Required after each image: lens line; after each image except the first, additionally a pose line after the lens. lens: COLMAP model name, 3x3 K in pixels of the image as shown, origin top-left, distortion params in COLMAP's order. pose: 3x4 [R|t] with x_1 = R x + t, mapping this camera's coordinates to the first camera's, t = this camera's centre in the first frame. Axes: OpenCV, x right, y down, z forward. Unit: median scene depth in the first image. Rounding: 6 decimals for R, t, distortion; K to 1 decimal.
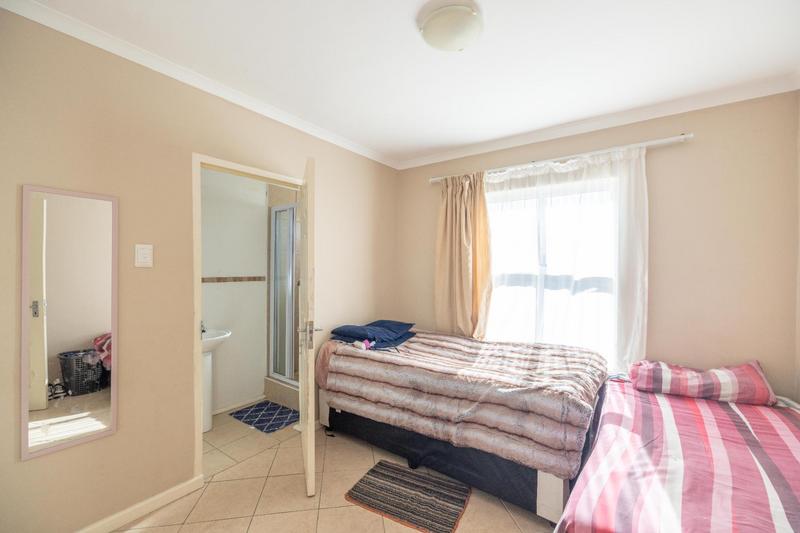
lens RADIAL K [[334.2, 0, 400.0], [0, 334.2, 266.5], [0, 0, 1]] dist [-0.000263, 0.000130]
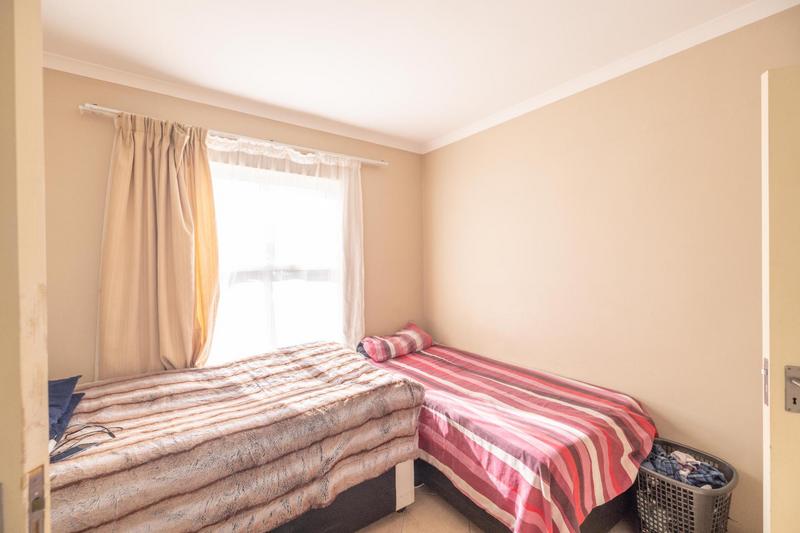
lens RADIAL K [[334.2, 0, 400.0], [0, 334.2, 266.5], [0, 0, 1]] dist [-0.000263, 0.000130]
pose [[0.326650, -0.026066, 0.944786, -0.324719], [0.008538, 0.999660, 0.024628, -0.008536], [-0.945107, 0.000022, 0.326762, 0.417461]]
